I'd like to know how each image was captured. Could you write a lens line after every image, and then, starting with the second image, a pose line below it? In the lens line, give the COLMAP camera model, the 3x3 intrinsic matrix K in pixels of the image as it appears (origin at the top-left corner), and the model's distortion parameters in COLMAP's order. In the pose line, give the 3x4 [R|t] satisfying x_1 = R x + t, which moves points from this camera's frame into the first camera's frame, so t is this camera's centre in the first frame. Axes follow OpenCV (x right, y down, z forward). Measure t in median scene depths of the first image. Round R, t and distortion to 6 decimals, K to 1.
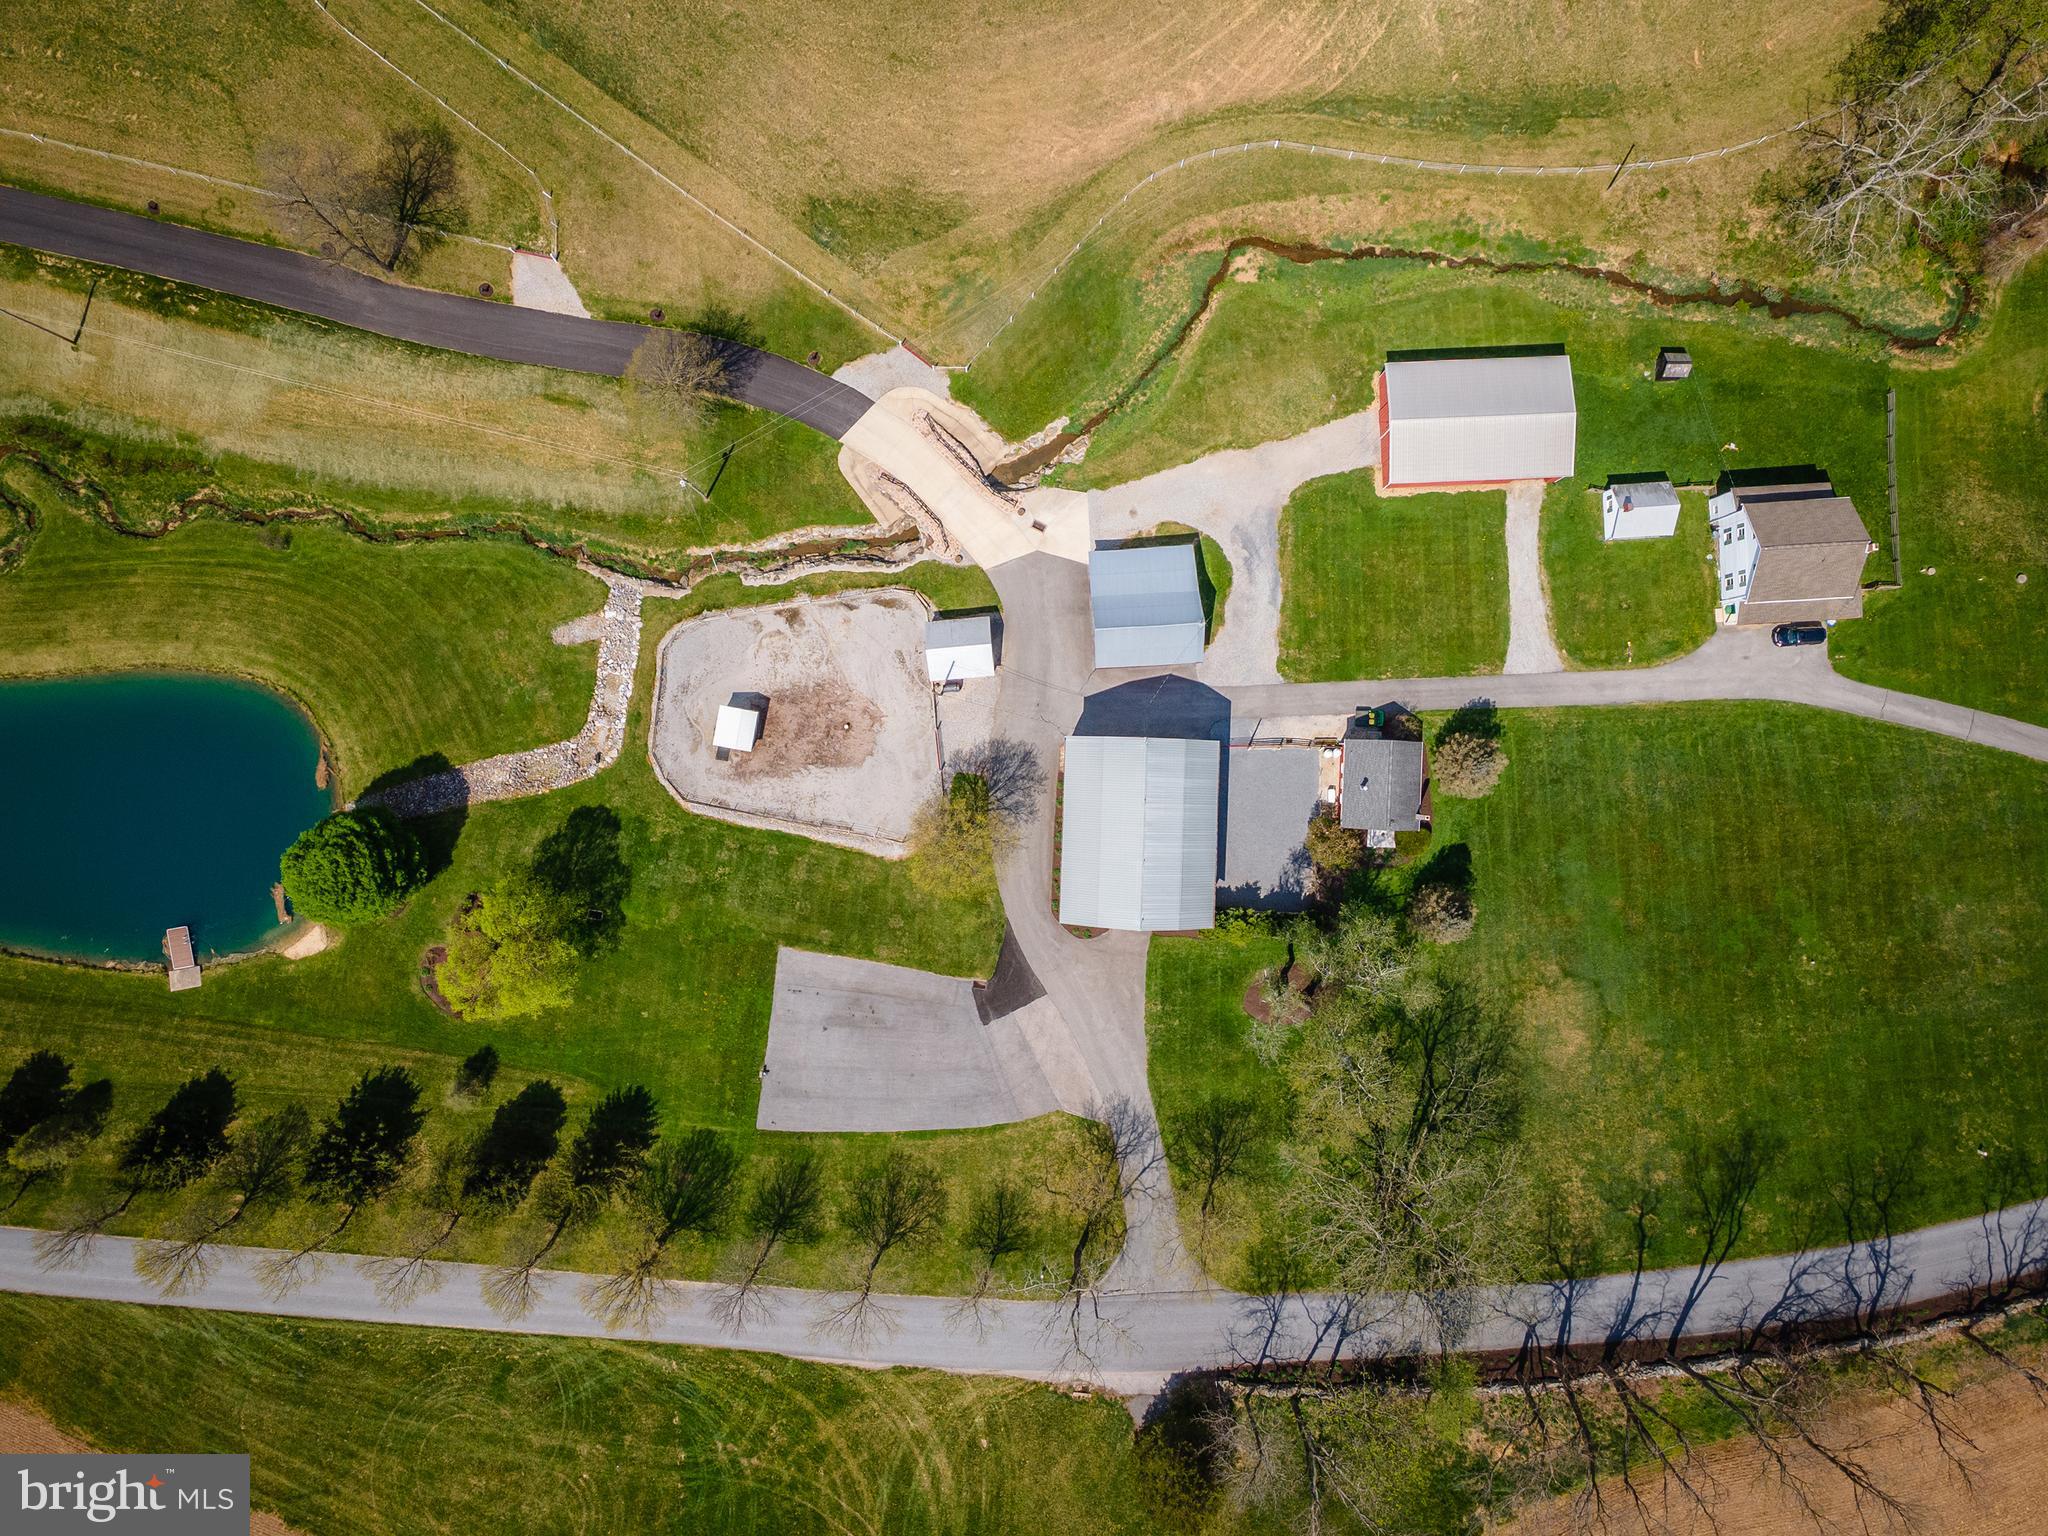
lens RADIAL K [[1485.7, 0, 1010.8], [0, 1485.7, 770.1], [0, 0, 1]] dist [0.052124, 0.000913]
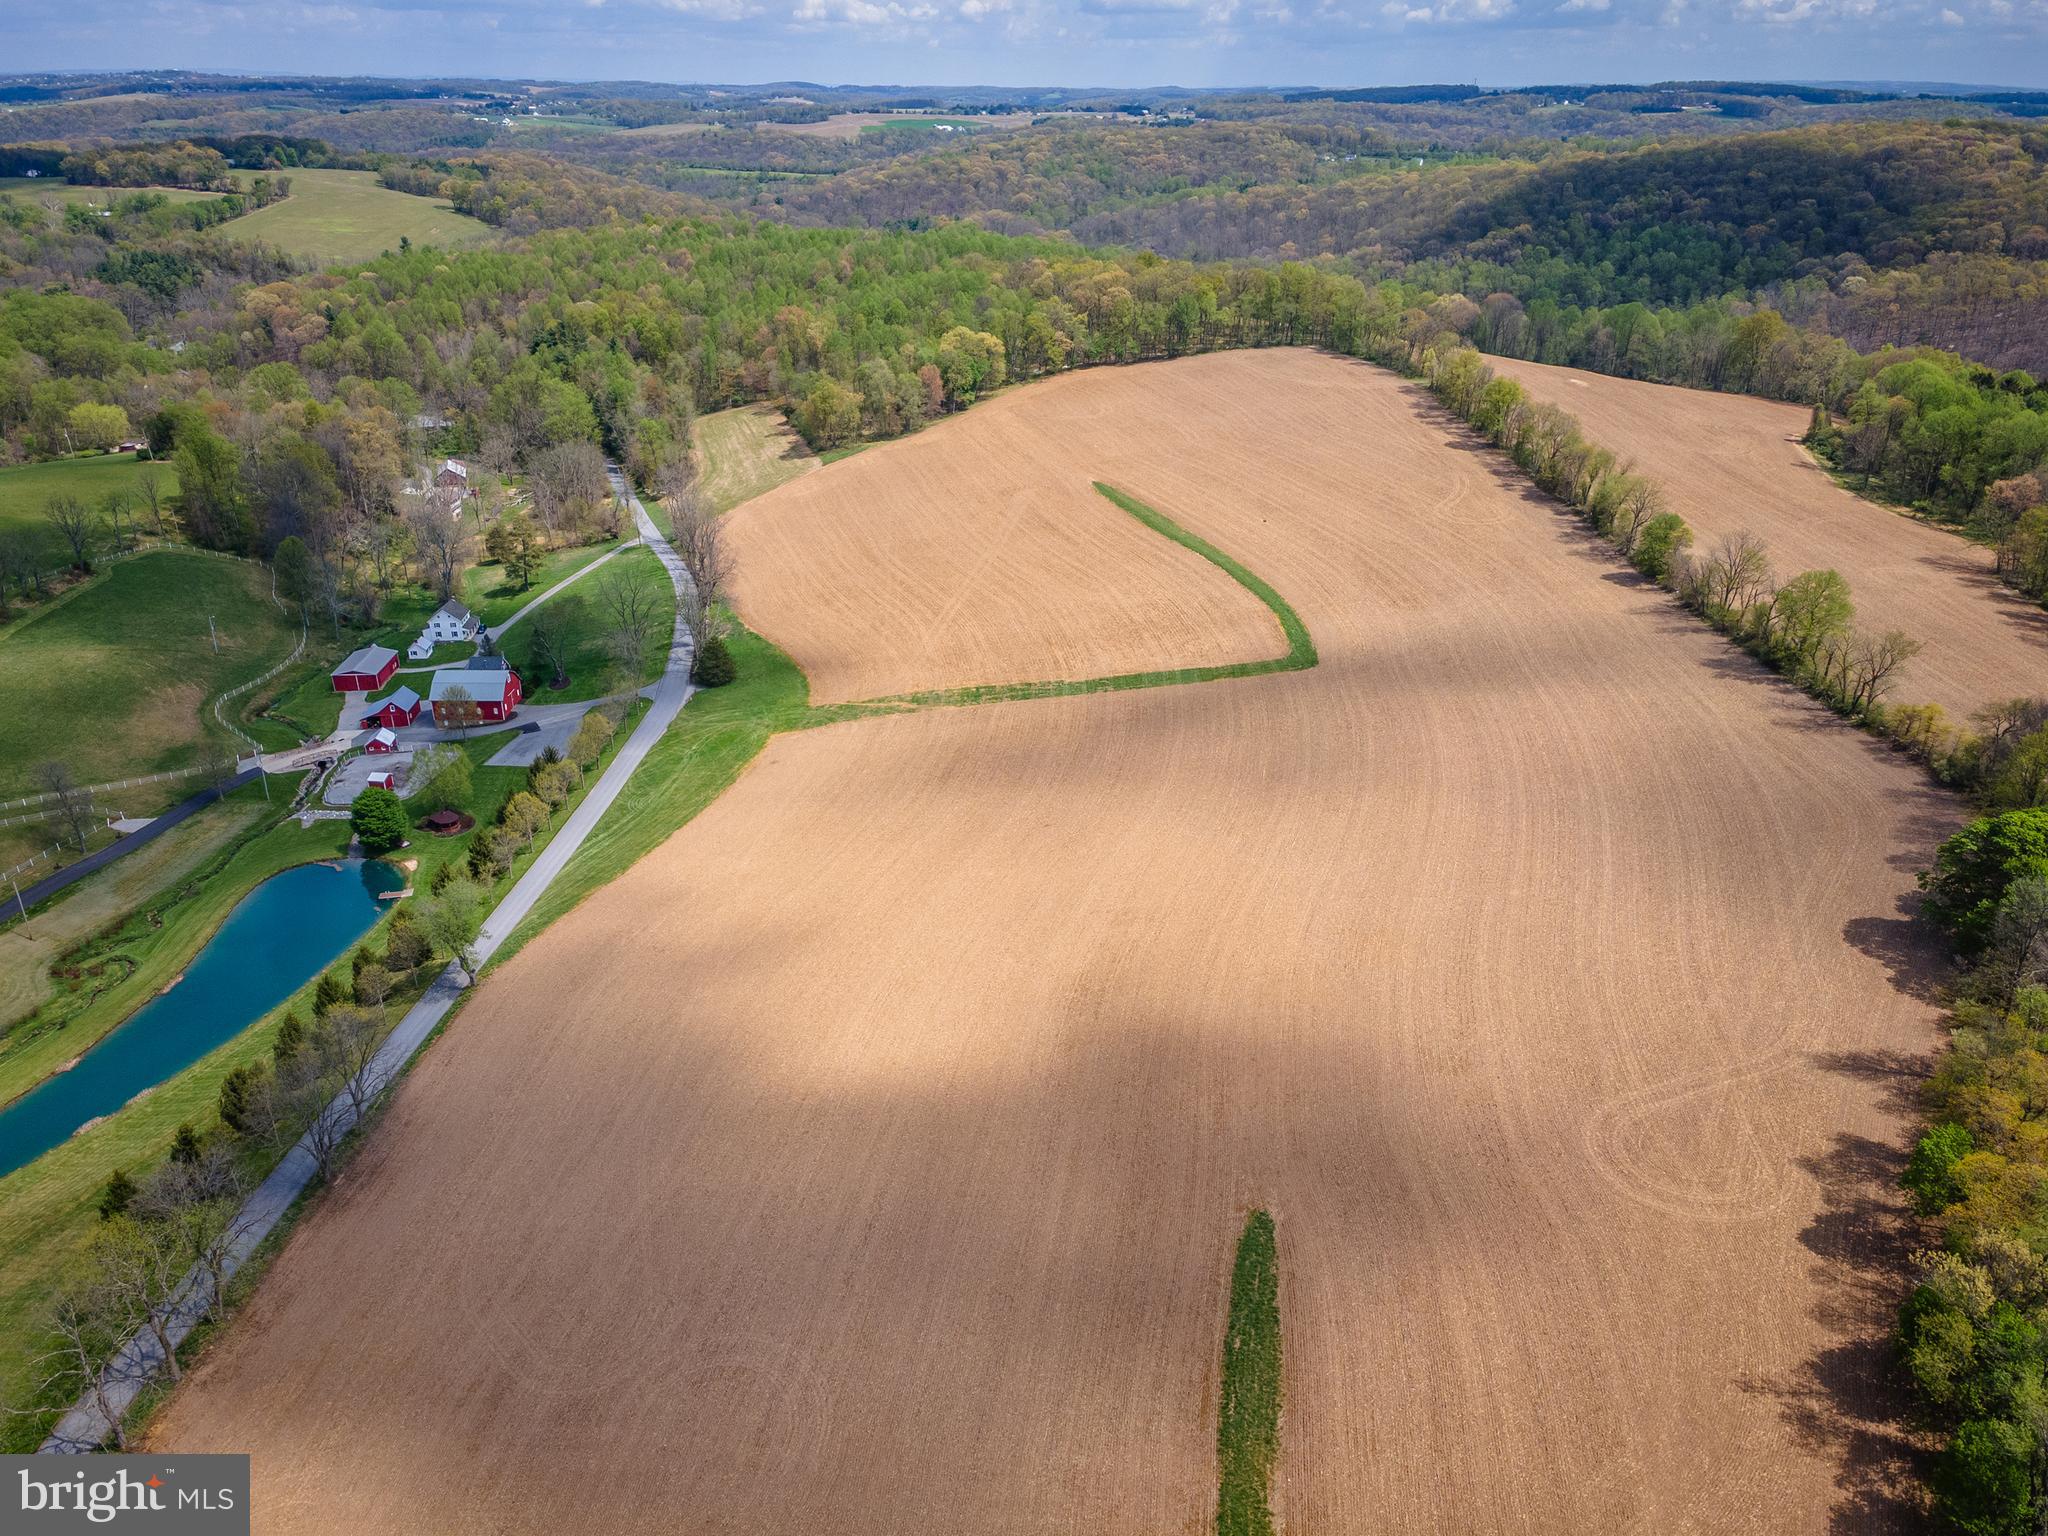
lens RADIAL K [[1485.7, 0, 1010.8], [0, 1485.7, 770.1], [0, 0, 1]] dist [0.052124, 0.000913]
pose [[-0.023862, -0.403439, 0.914695, -2.262167], [0.999715, -0.009378, 0.021943, 0.870185], [-0.000275, 0.914958, 0.403548, 0.061945]]
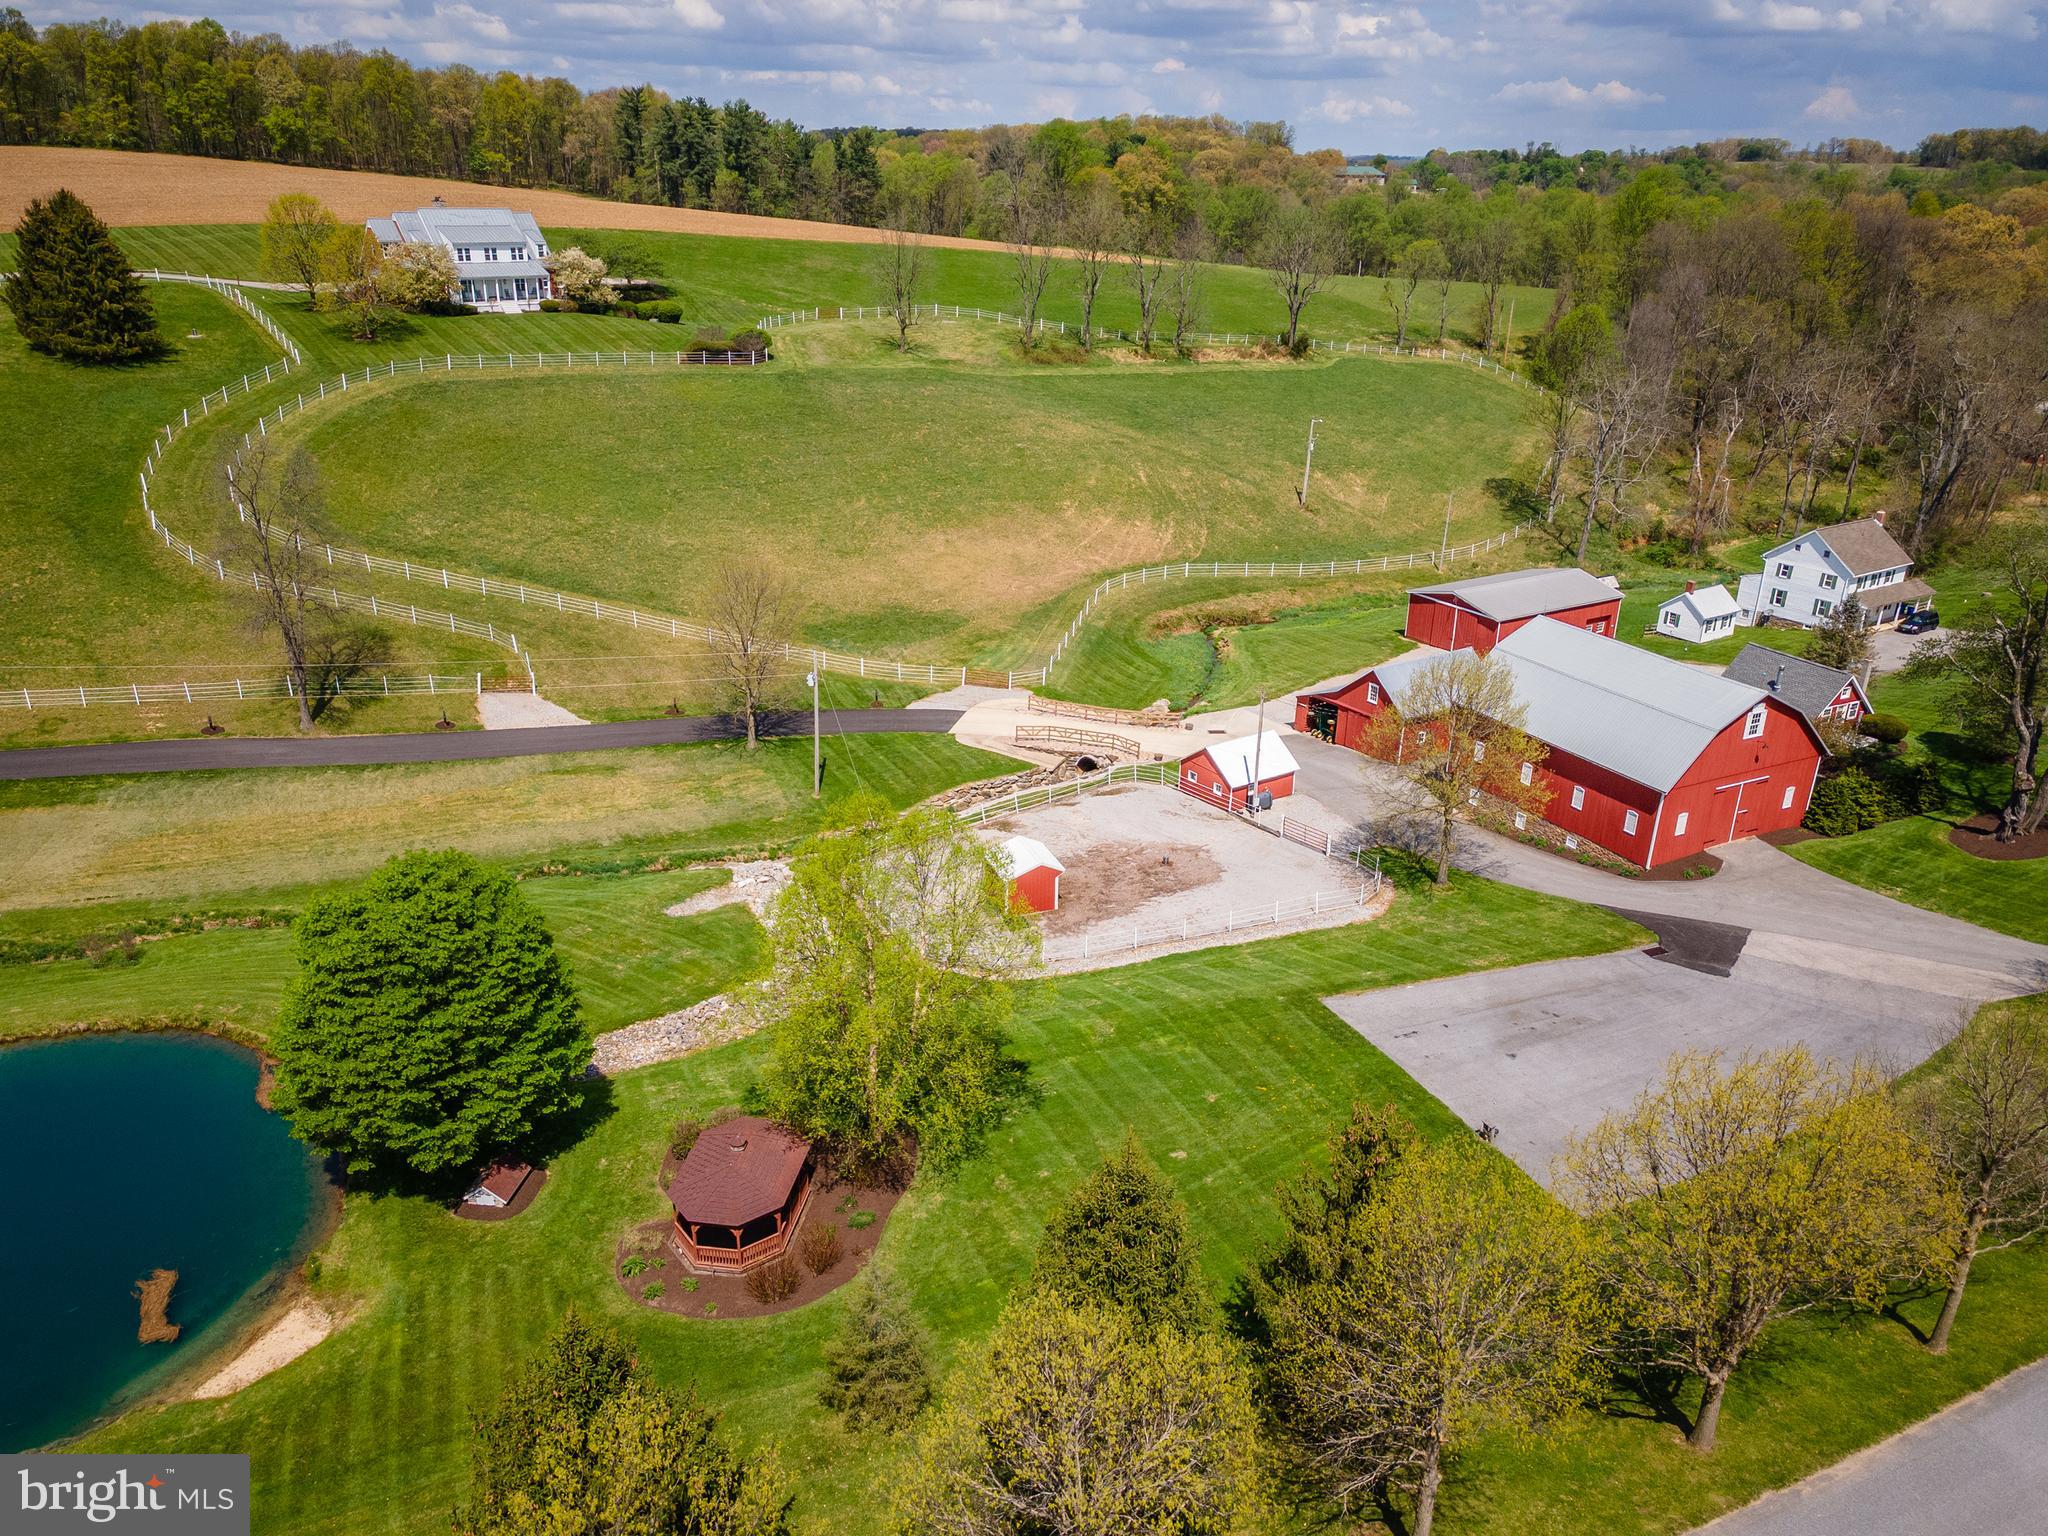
lens RADIAL K [[1480.2, 0, 1024.0], [0, 1480.2, 768.0], [0, 0, 1]] dist [0.045183, -0.002776]
pose [[0.866017, -0.155776, 0.475129, -0.454560], [0.498787, 0.335667, -0.799087, 0.429750], [-0.035006, 0.929011, 0.368392, 0.730023]]
